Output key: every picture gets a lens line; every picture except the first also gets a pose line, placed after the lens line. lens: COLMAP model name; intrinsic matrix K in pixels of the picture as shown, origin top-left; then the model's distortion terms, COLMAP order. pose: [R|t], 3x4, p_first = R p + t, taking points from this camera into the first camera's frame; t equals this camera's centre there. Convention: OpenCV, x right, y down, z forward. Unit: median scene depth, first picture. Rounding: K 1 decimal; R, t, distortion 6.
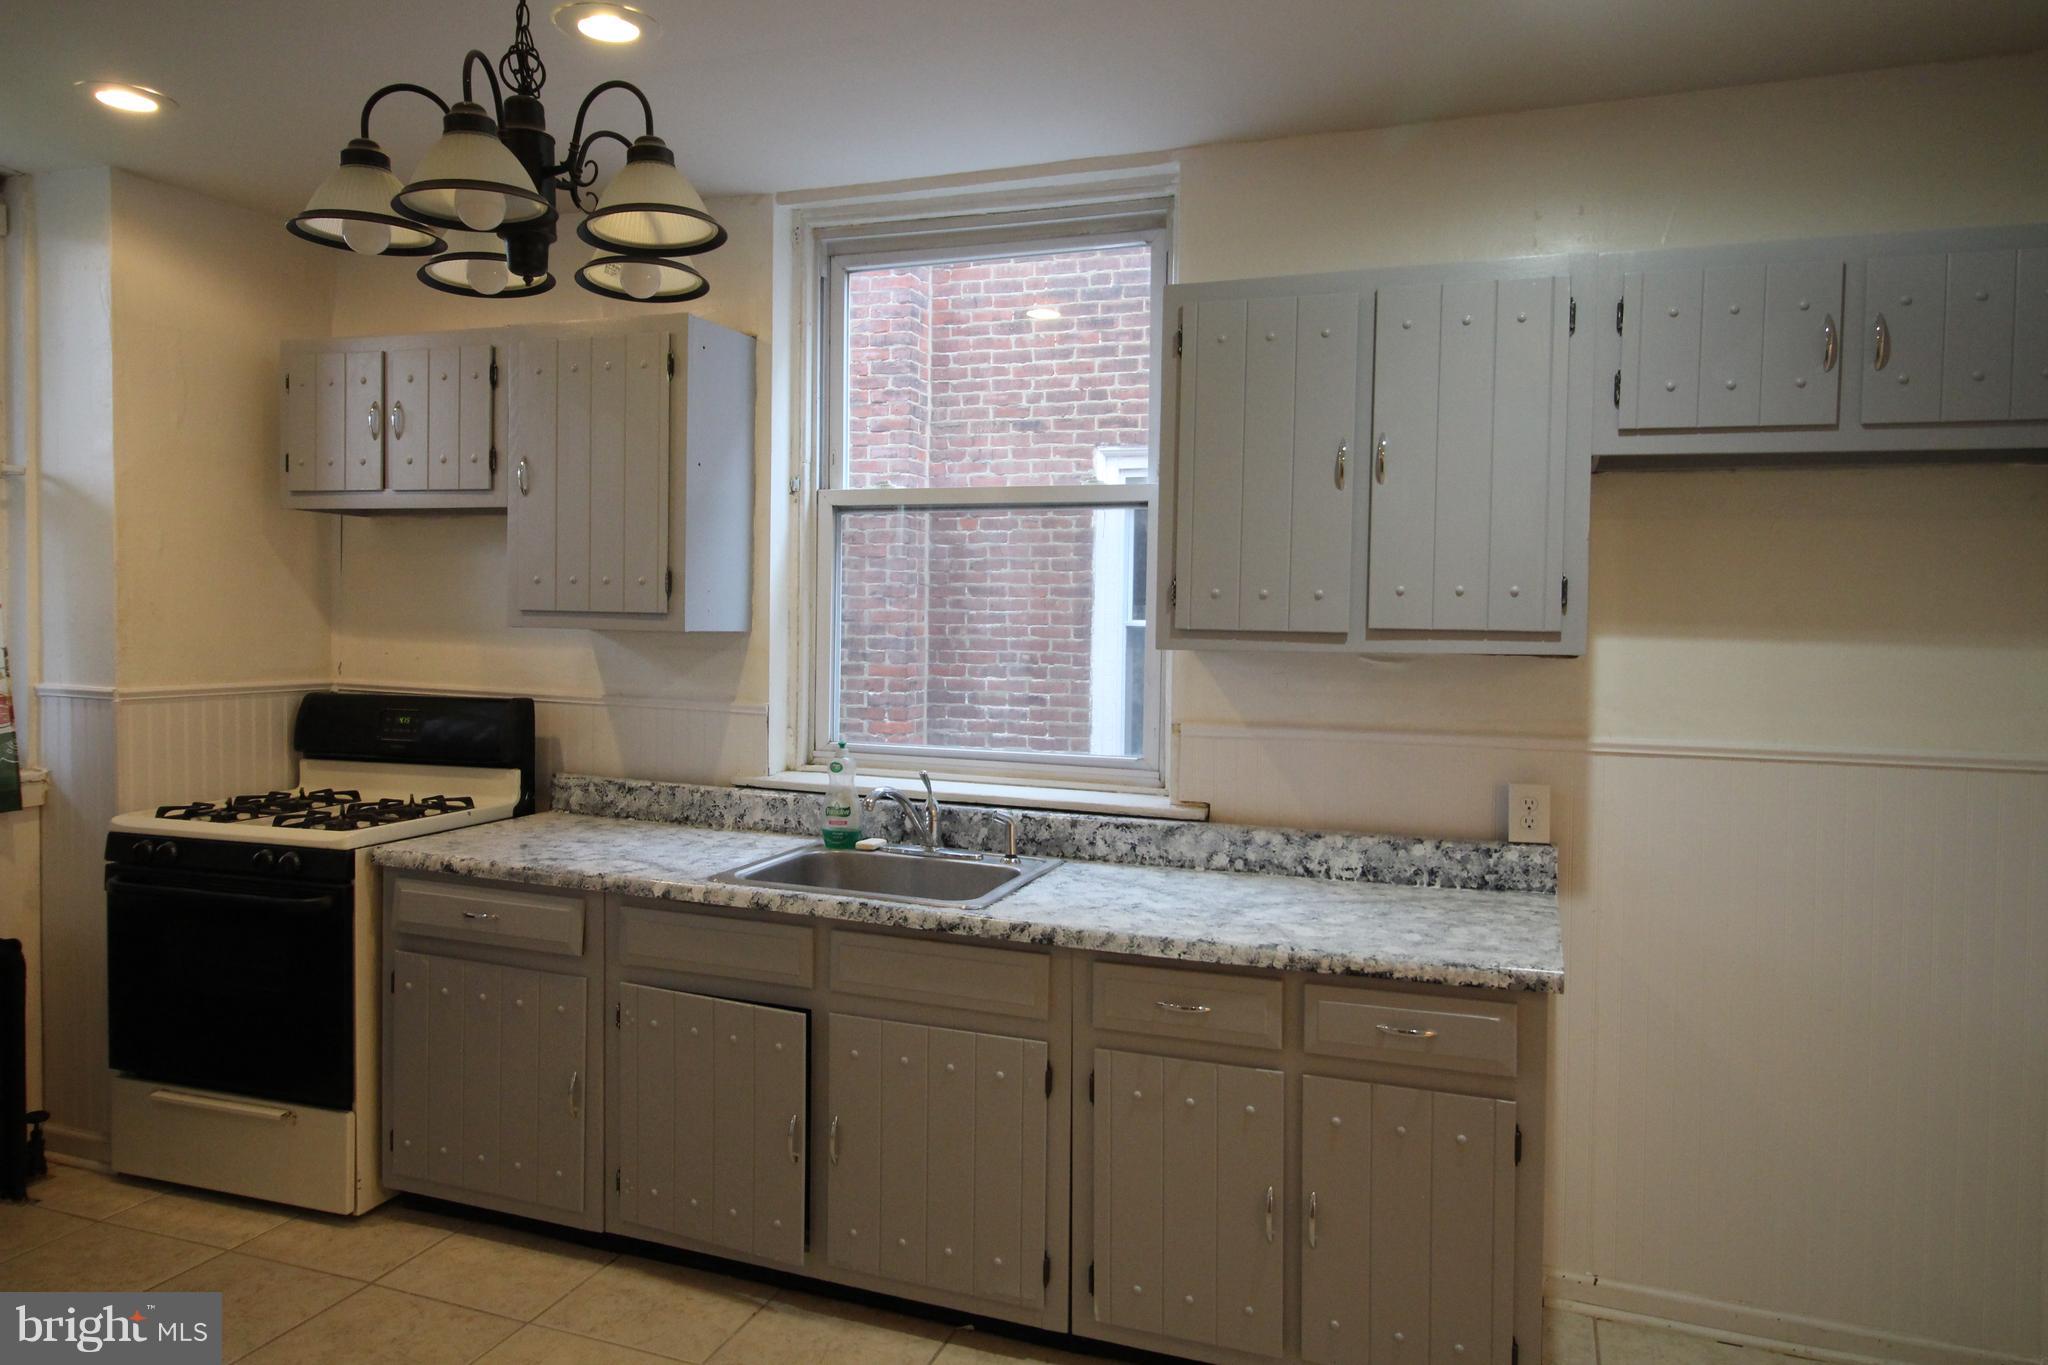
lens RADIAL K [[1375.0, 0, 1018.7], [0, 1375.0, 669.2], [0, 0, 1]] dist [0.004353, -0.003229]
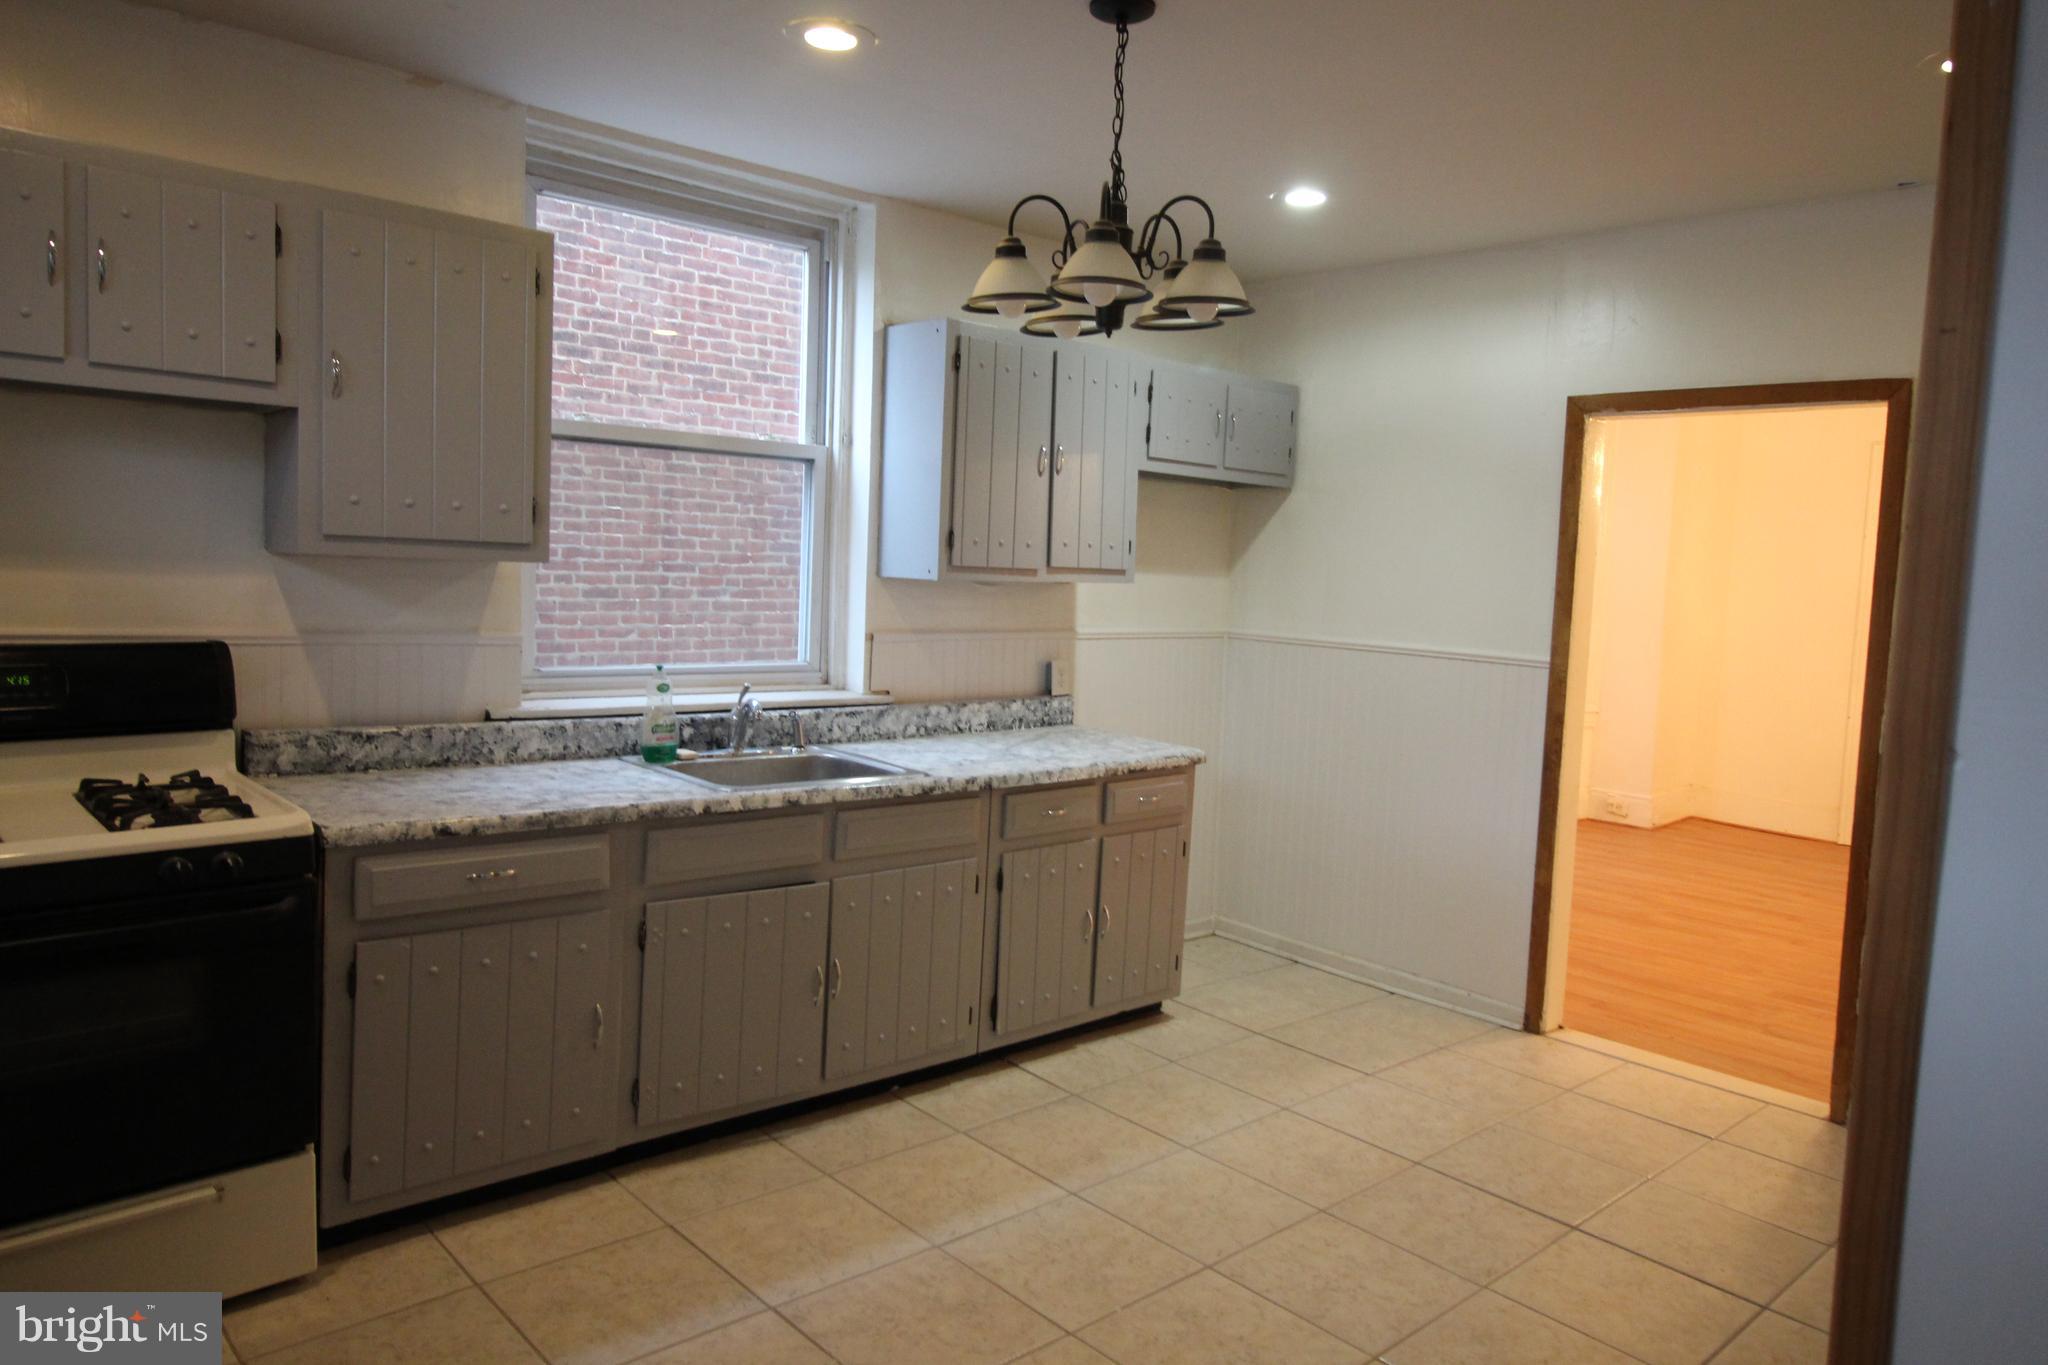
lens RADIAL K [[1375.0, 0, 1019.3], [0, 1375.0, 682.9], [0, 0, 1]] dist [0.004353, -0.003229]
pose [[0.456324, -0.076524, 0.886517, -1.015383], [-0.001653, 0.996221, 0.086845, -0.029346], [-0.889812, -0.041095, 0.454473, 0.264389]]
